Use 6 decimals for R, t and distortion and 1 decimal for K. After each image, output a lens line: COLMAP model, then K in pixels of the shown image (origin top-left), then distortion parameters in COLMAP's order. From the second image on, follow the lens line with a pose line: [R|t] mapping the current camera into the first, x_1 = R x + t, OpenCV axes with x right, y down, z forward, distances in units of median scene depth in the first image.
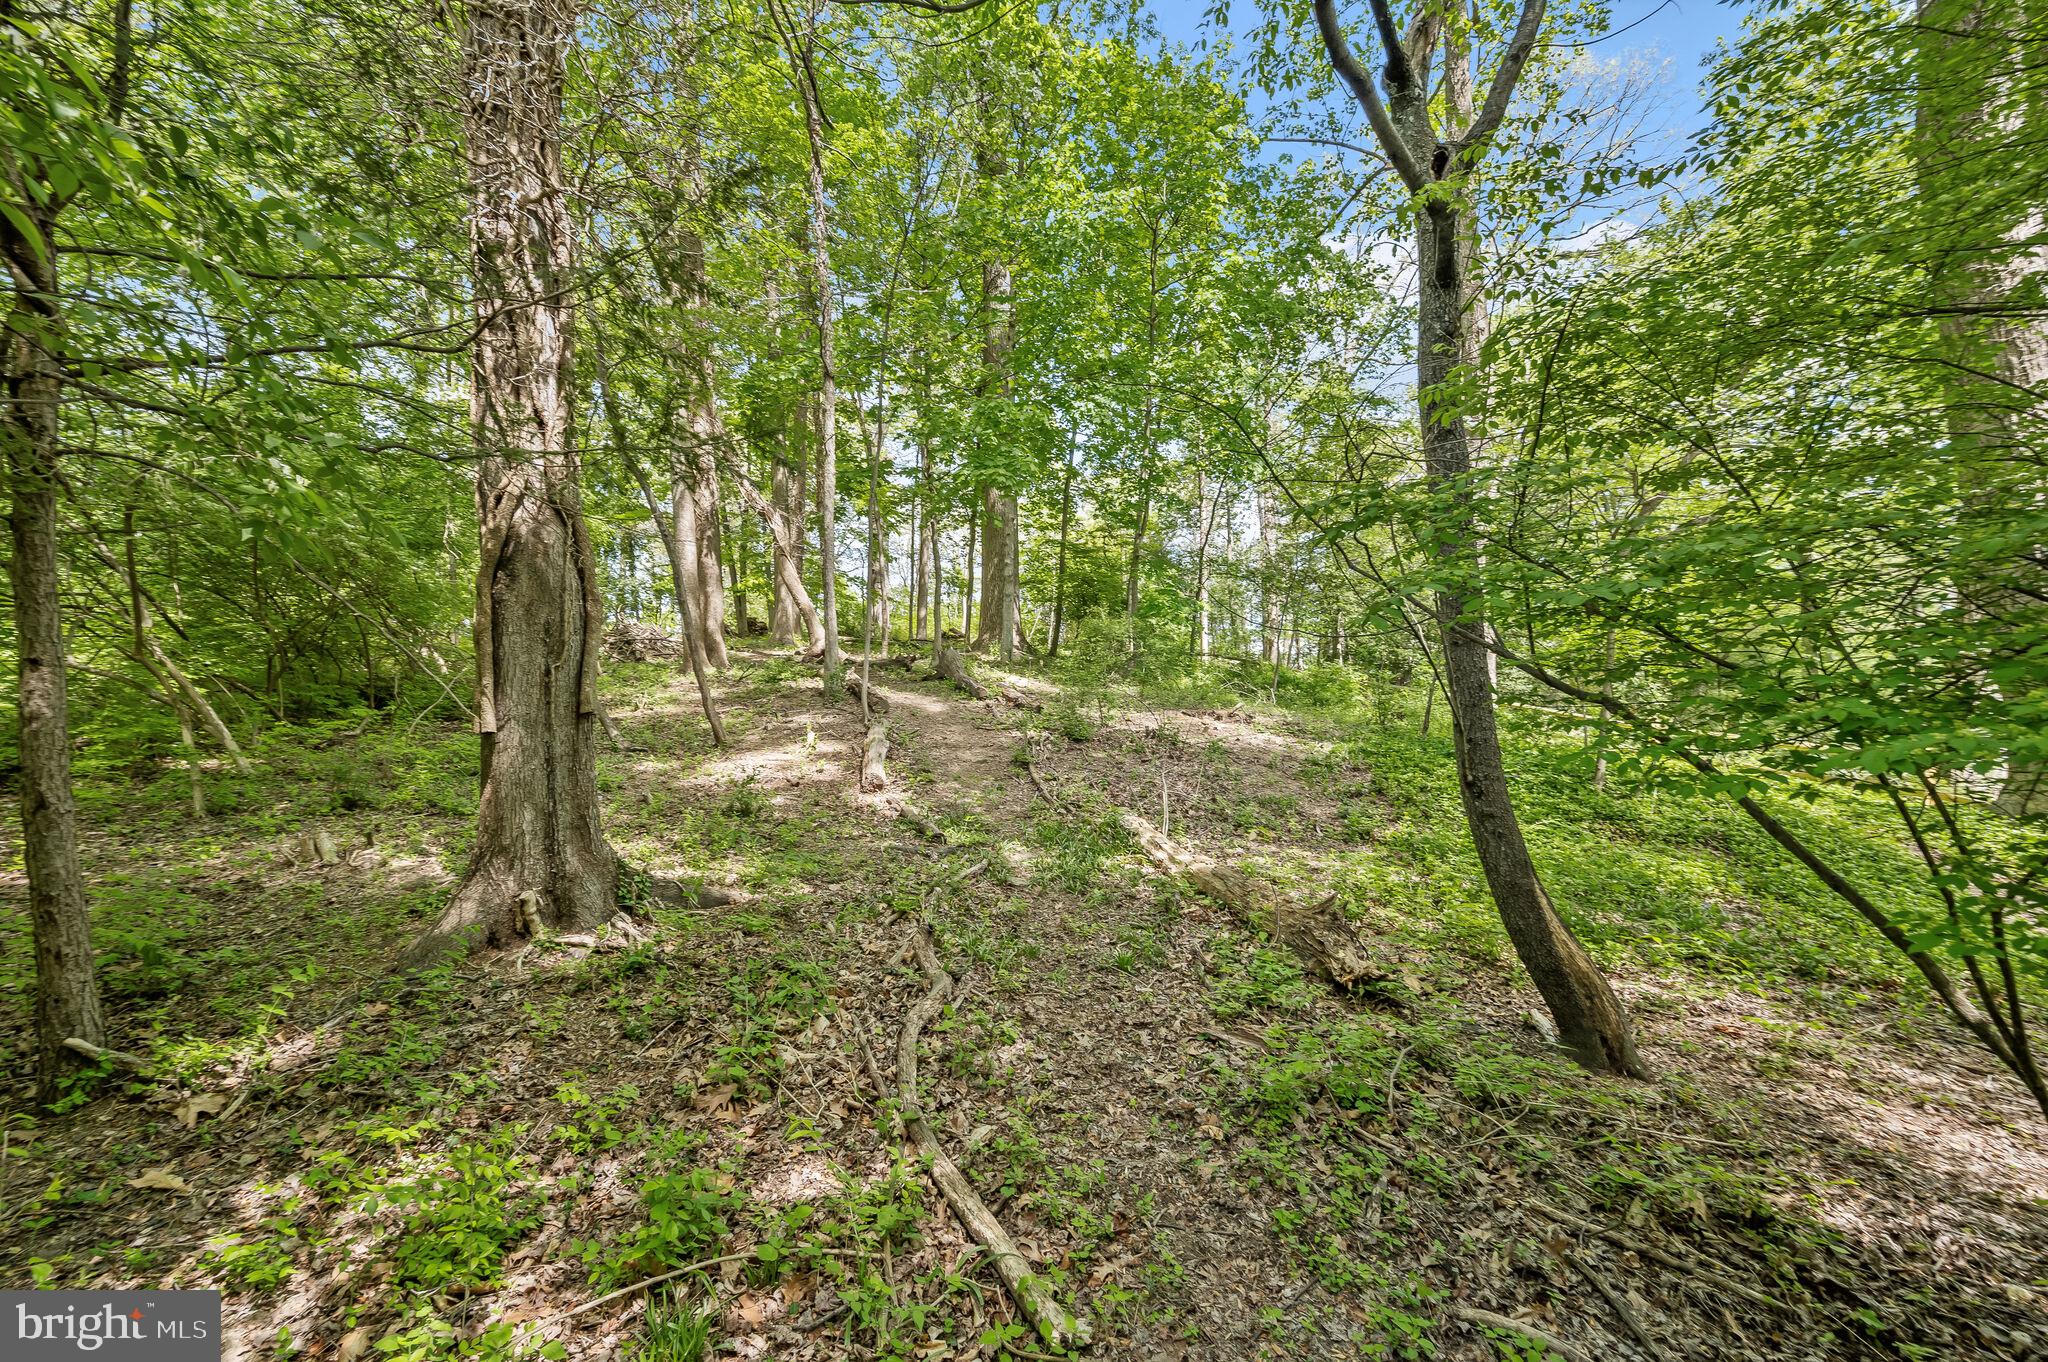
lens RADIAL K [[827.4, 0, 1033.7], [0, 827.4, 675.5], [0, 0, 1]] dist [-0.012248, -0.000072]
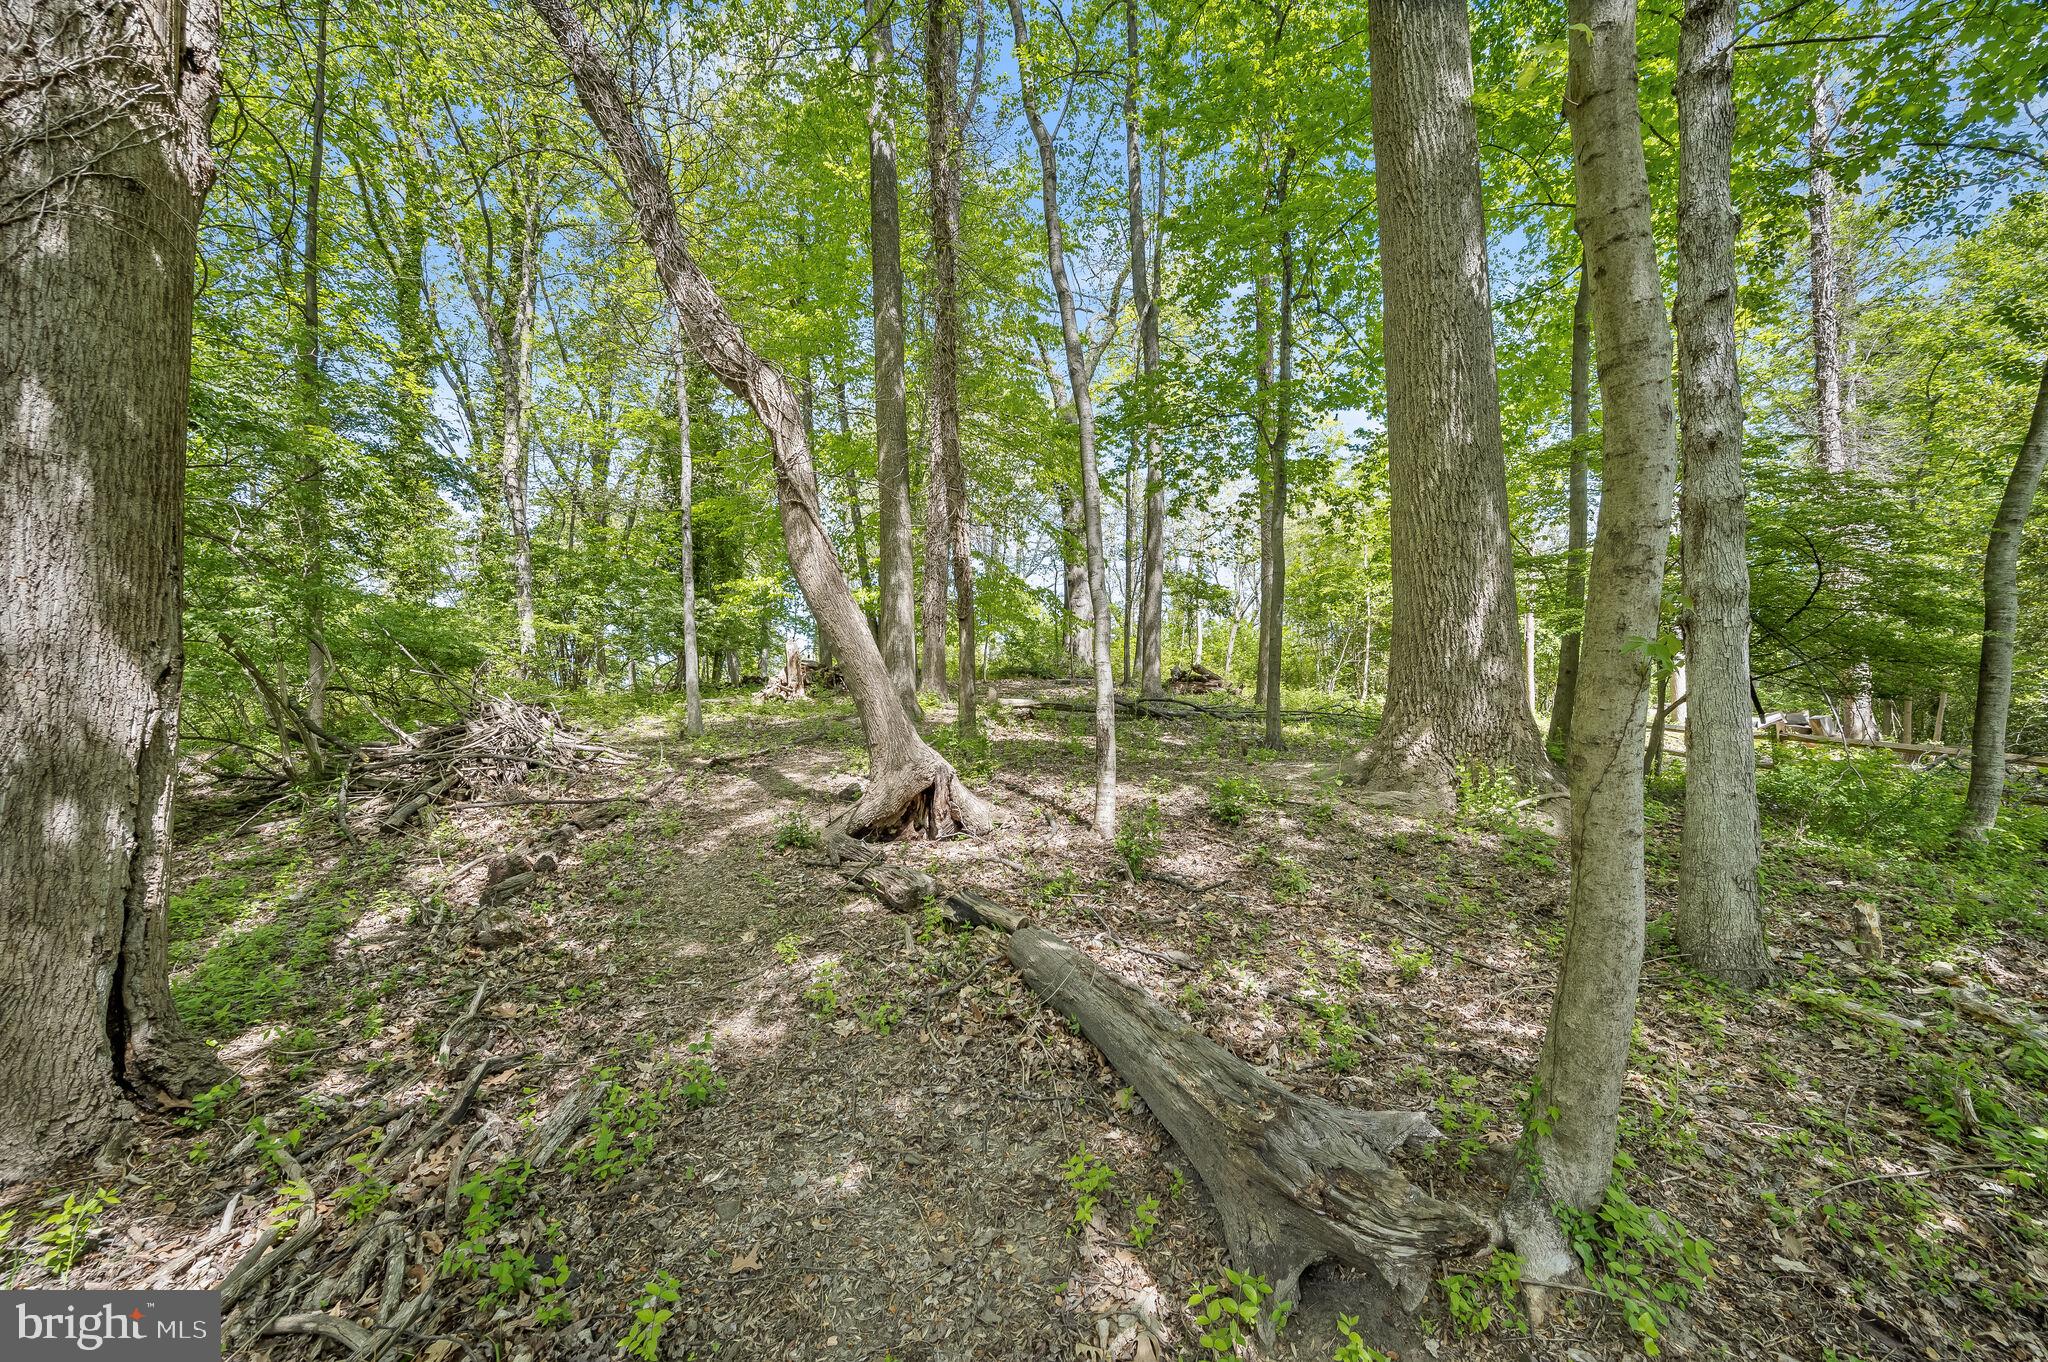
lens RADIAL K [[827.4, 0, 1023.8], [0, 827.4, 683.4], [0, 0, 1]] dist [-0.012248, -0.000072]
pose [[0.966417, -0.021624, -0.256068, -0.095573], [0.019436, 0.999750, -0.011074, -0.057271], [0.256244, 0.005726, 0.966595, 0.545926]]
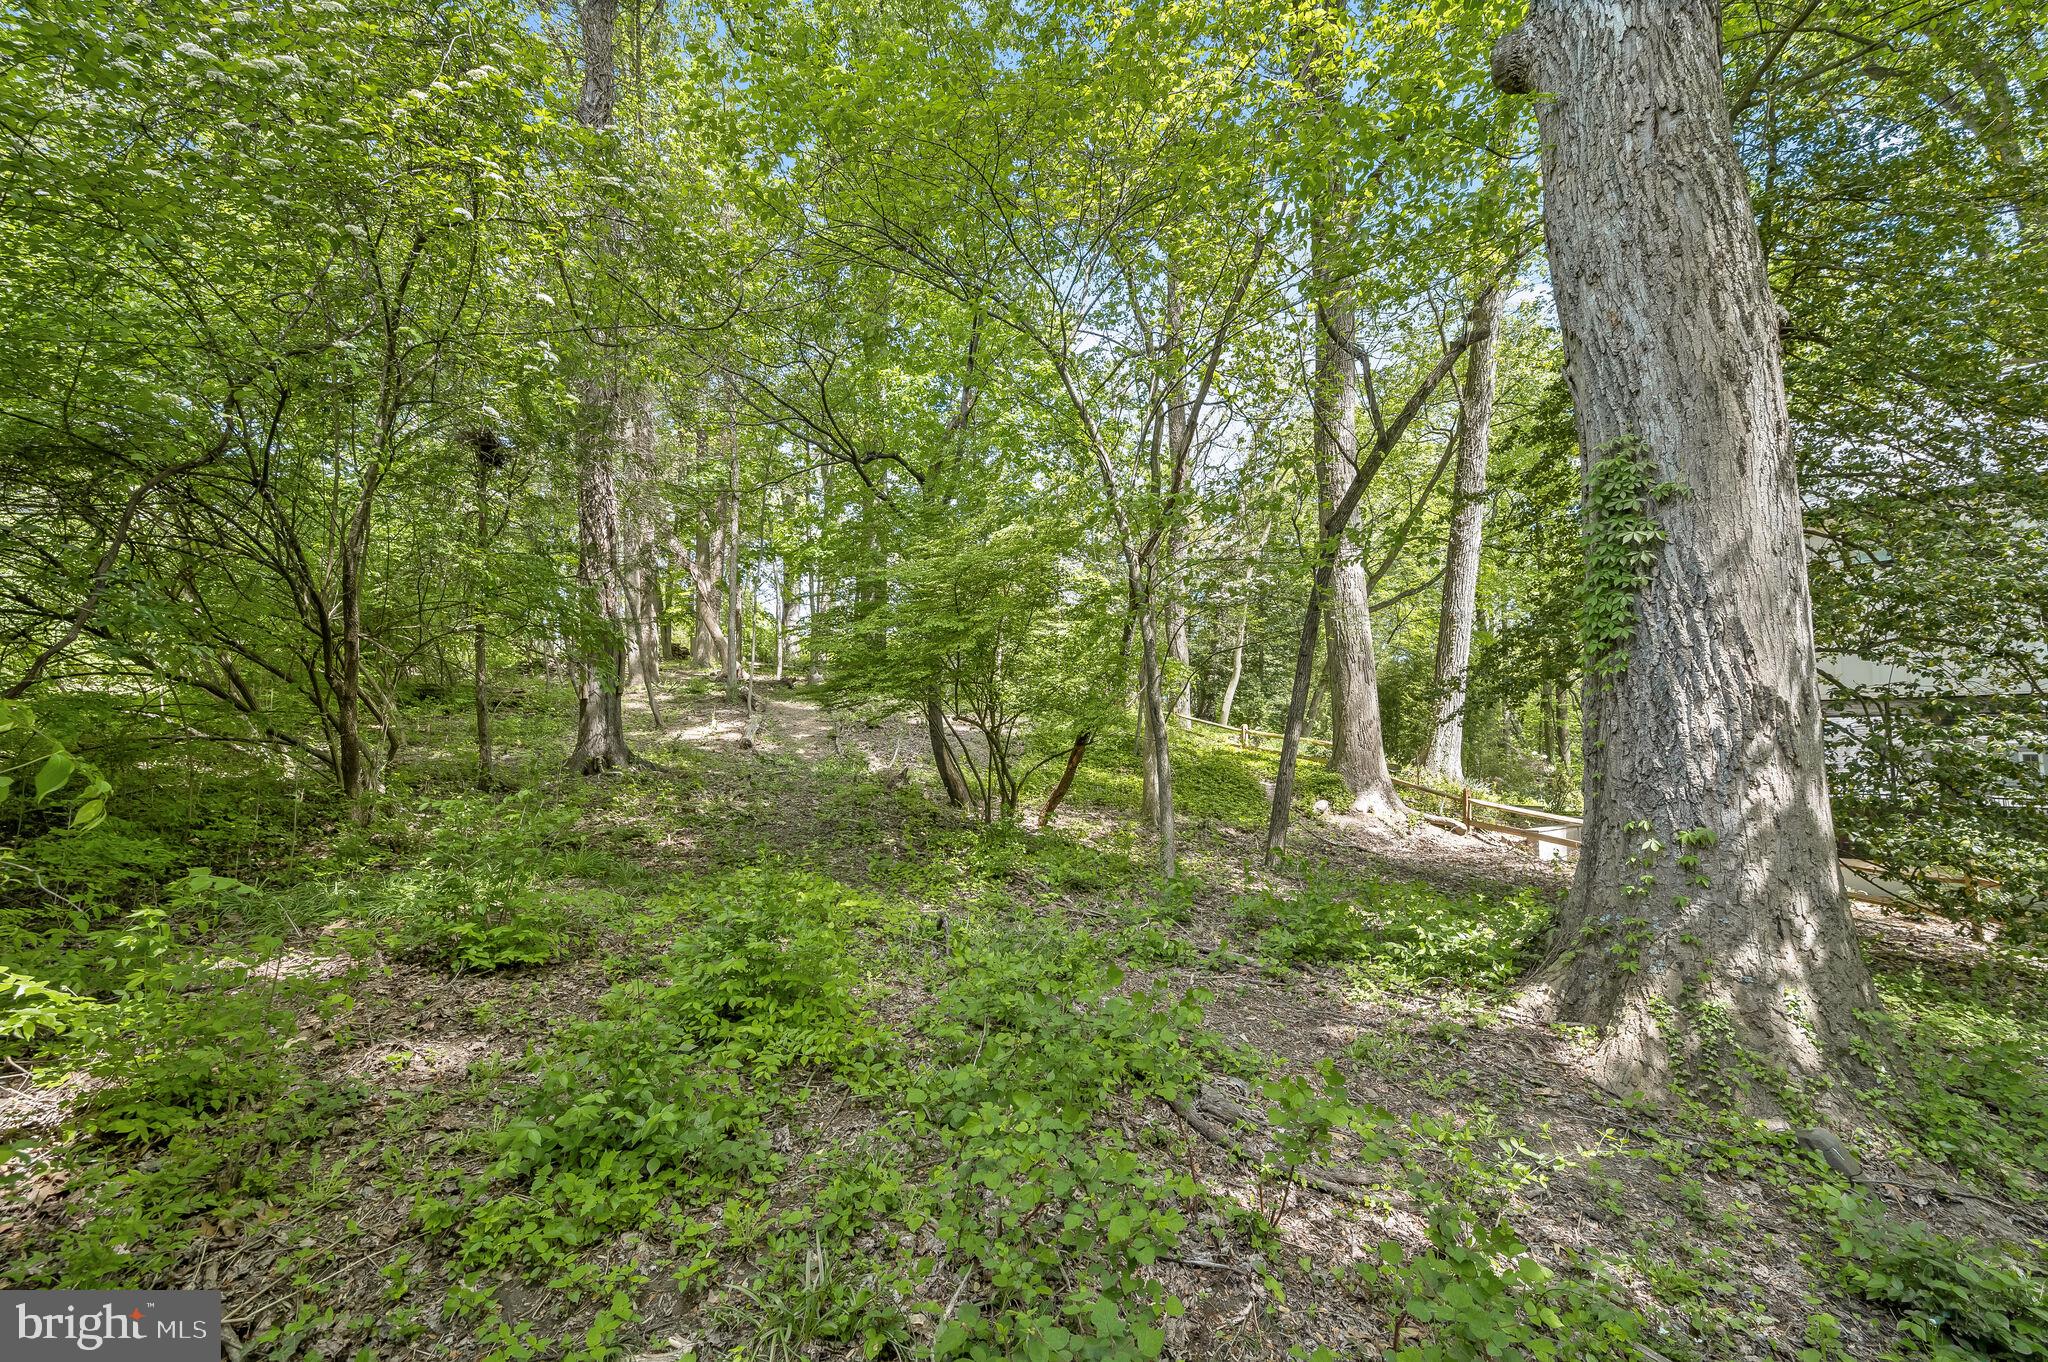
lens RADIAL K [[827.4, 0, 1031.9], [0, 827.4, 681.7], [0, 0, 1]] dist [-0.012248, -0.000072]
pose [[0.996443, 0.017990, 0.082326, 0.105817], [-0.015814, 0.999510, -0.027012, 0.010721], [-0.082772, 0.025614, 0.996239, -0.330073]]
